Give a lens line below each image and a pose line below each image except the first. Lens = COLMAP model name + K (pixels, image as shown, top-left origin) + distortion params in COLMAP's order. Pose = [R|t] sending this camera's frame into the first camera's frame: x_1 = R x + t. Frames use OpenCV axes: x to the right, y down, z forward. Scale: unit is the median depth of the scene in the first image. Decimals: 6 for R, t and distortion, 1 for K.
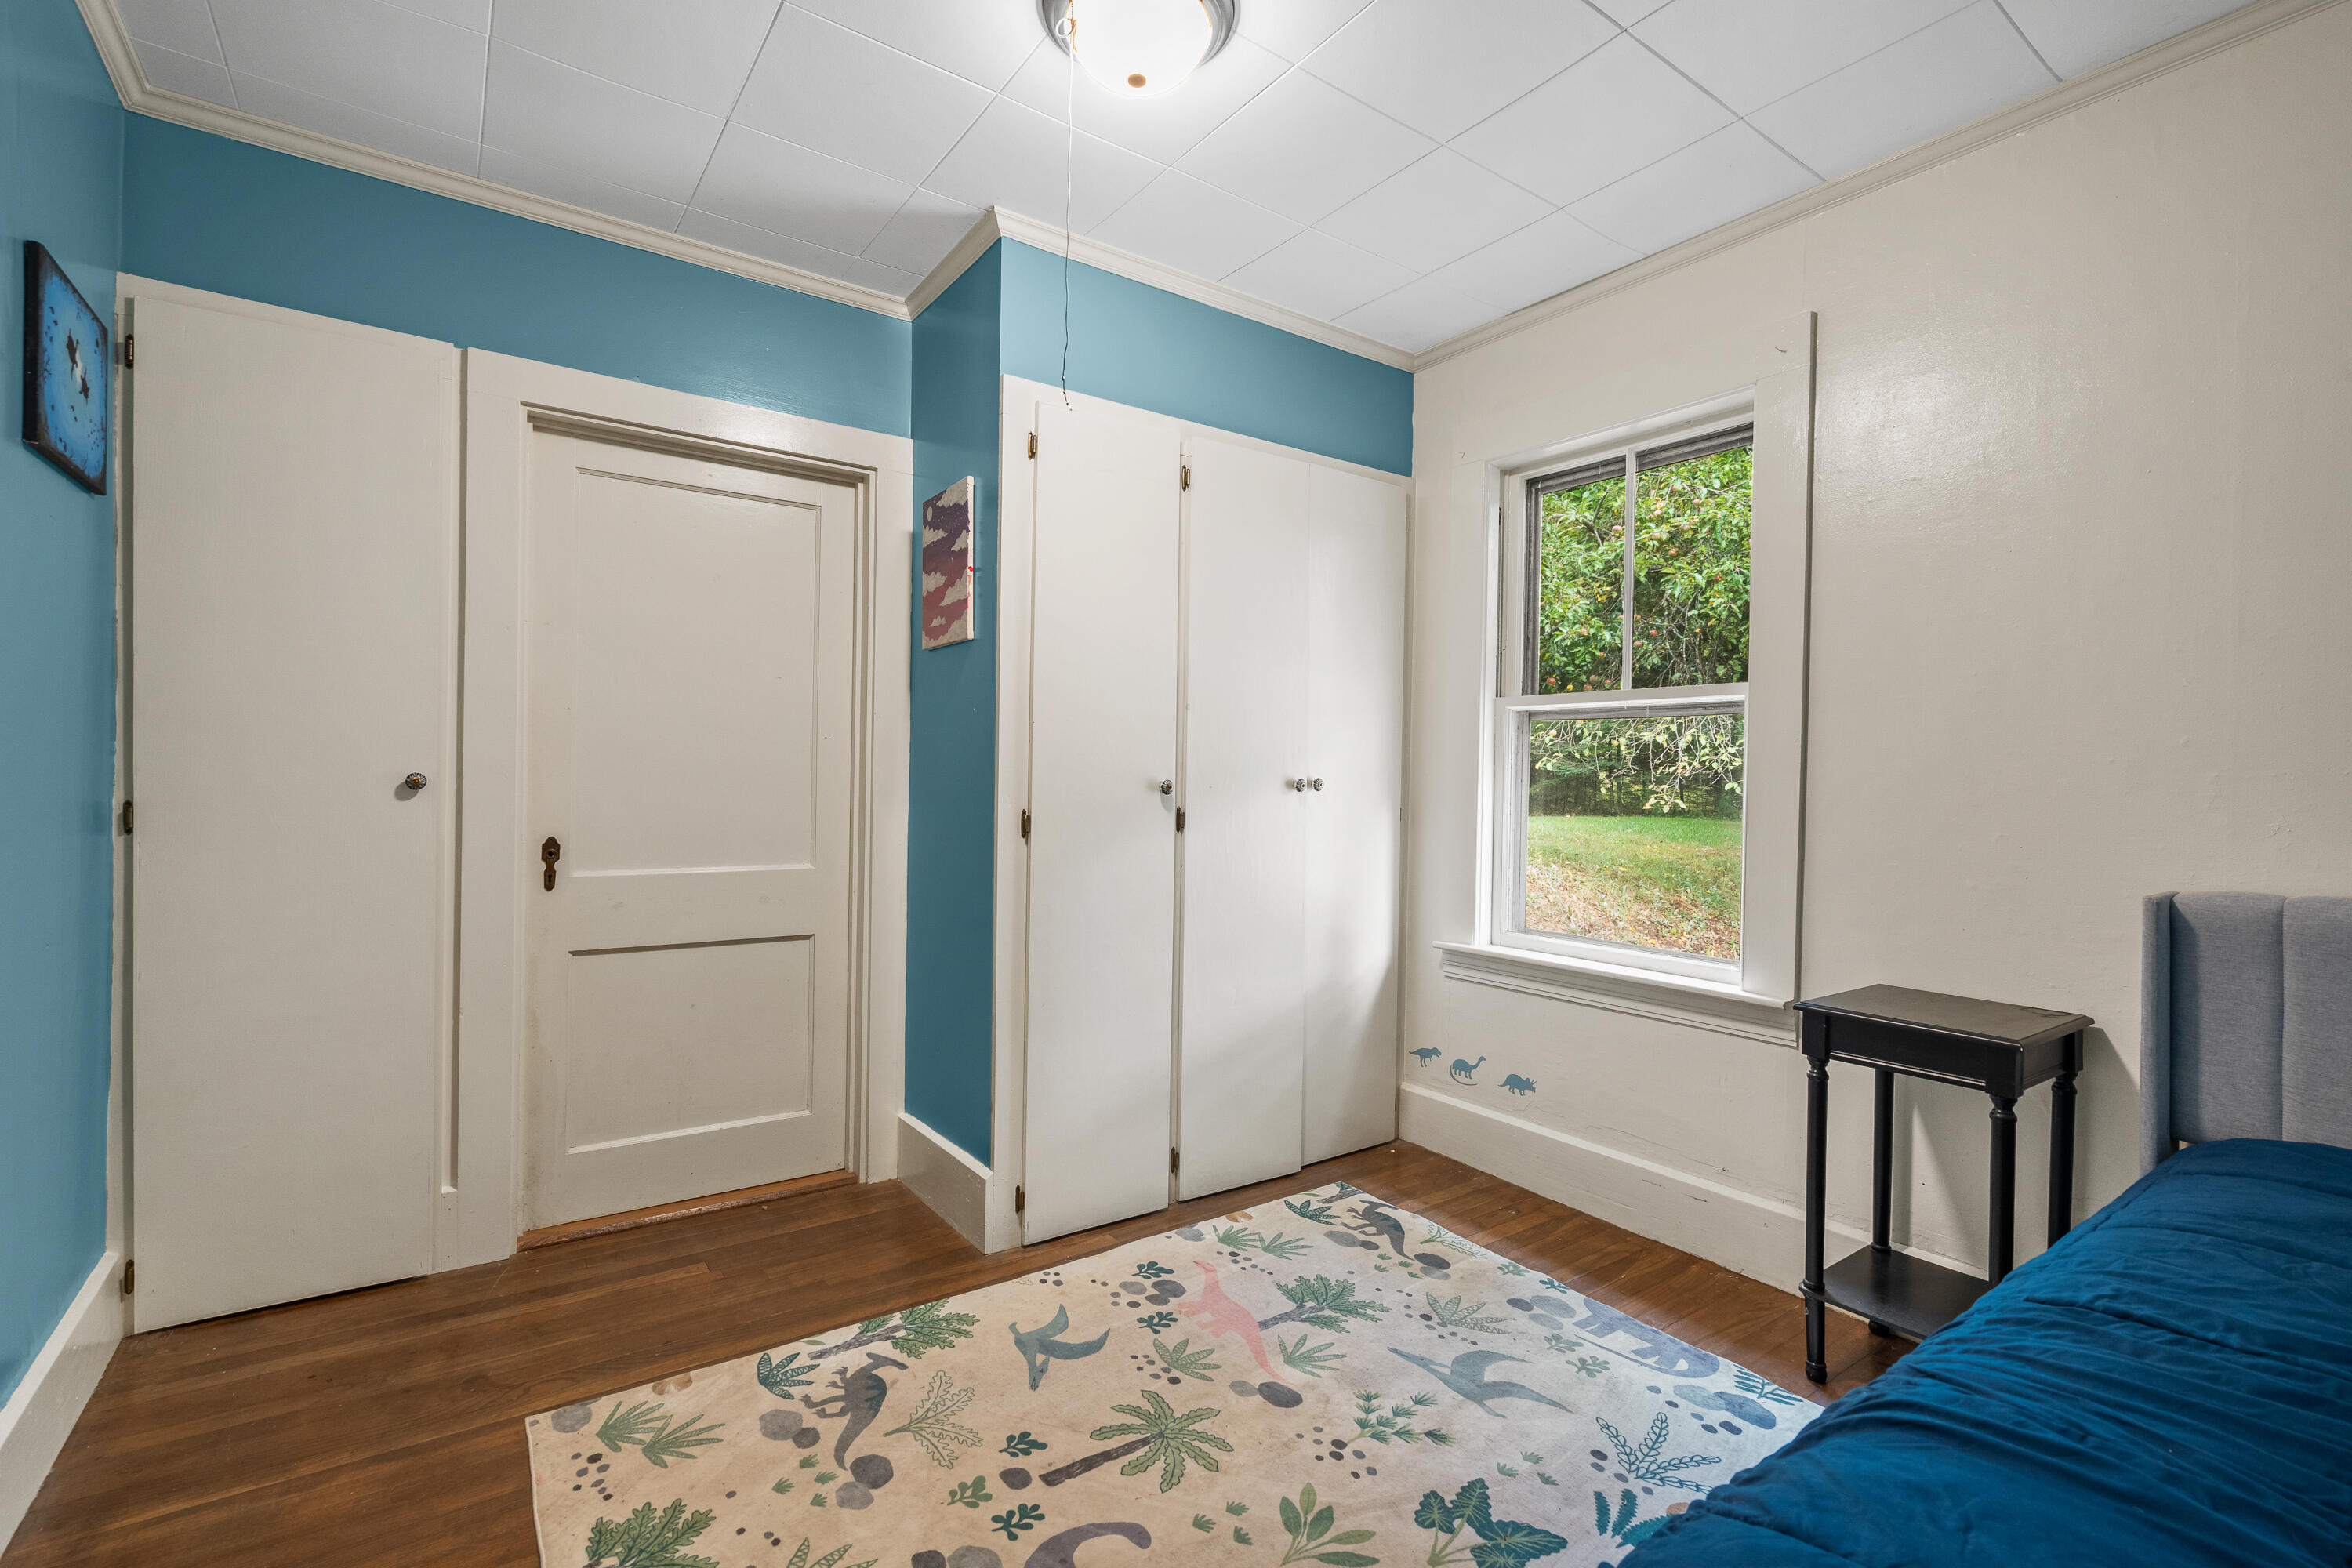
lens RADIAL K [[1069.8, 0, 1175.9], [0, 1069.8, 785.5], [0, 0, 1]] dist [-0.002430, 0.001107]
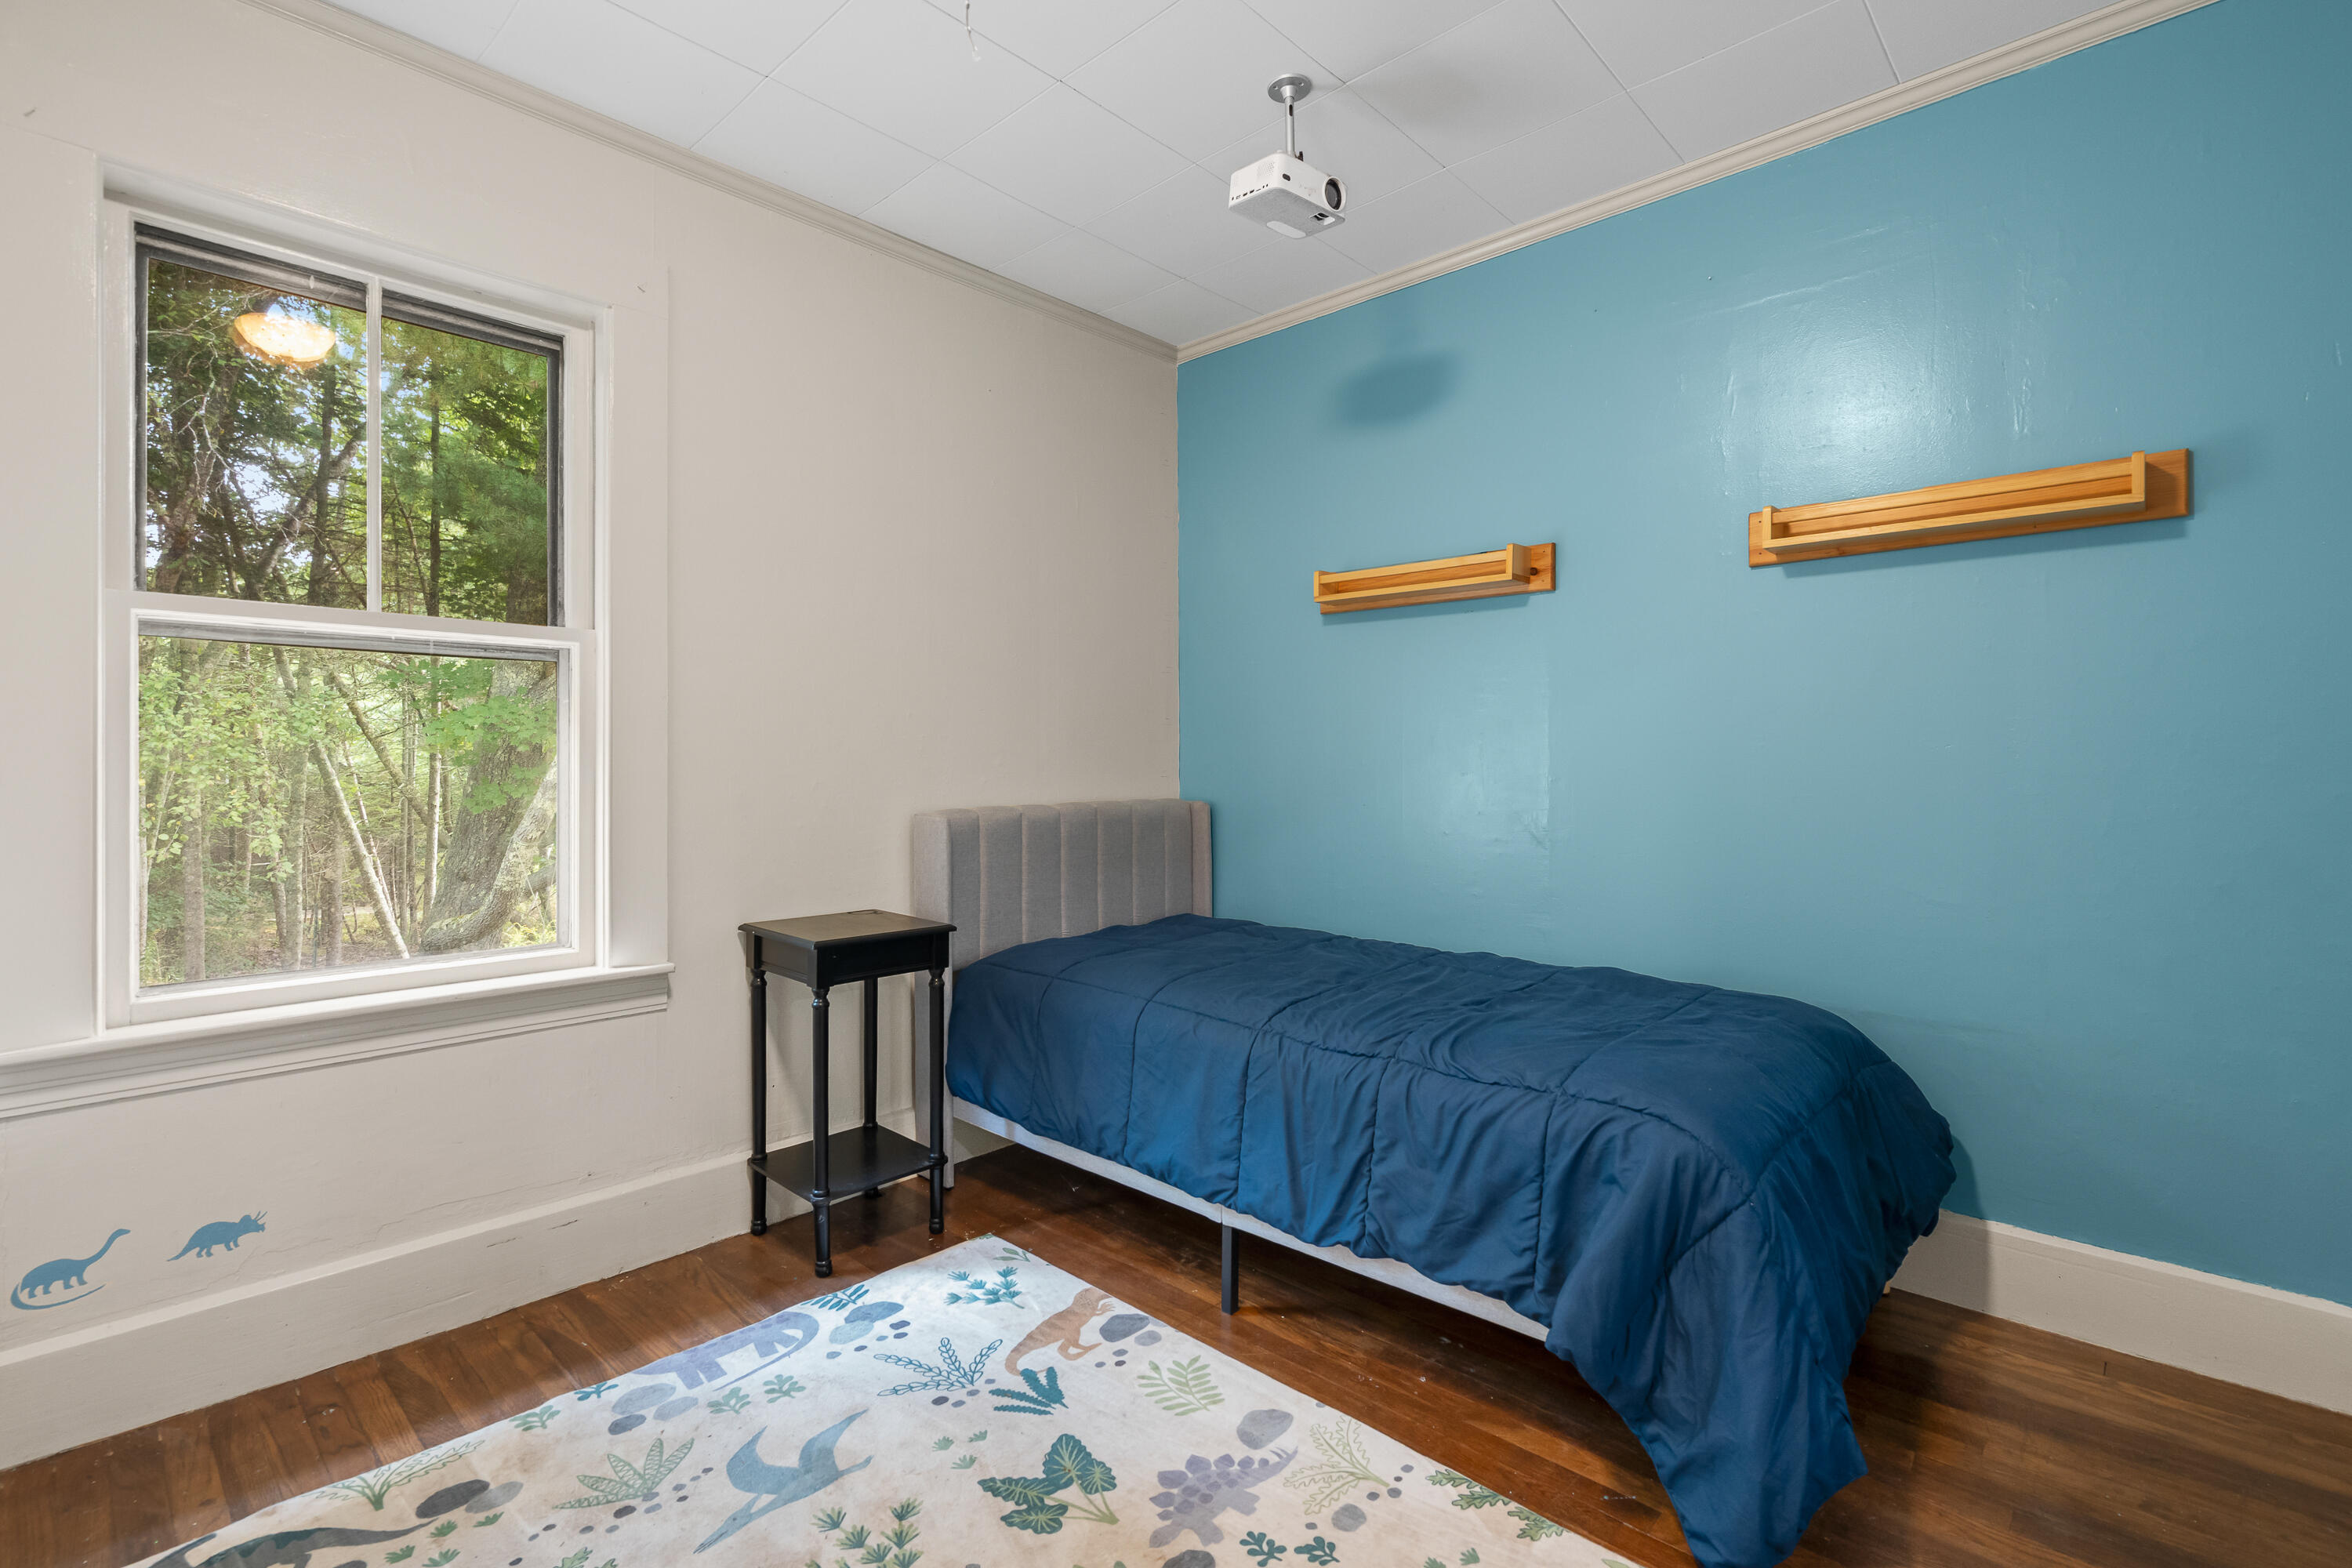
lens RADIAL K [[1069.8, 0, 1170.6], [0, 1069.8, 762.4], [0, 0, 1]] dist [-0.002430, 0.001107]
pose [[-0.210748, -0.016172, 0.977407, -0.504409], [0.000941, 0.999859, 0.016747, 0.000659], [-0.977540, 0.004449, -0.210704, 0.789600]]
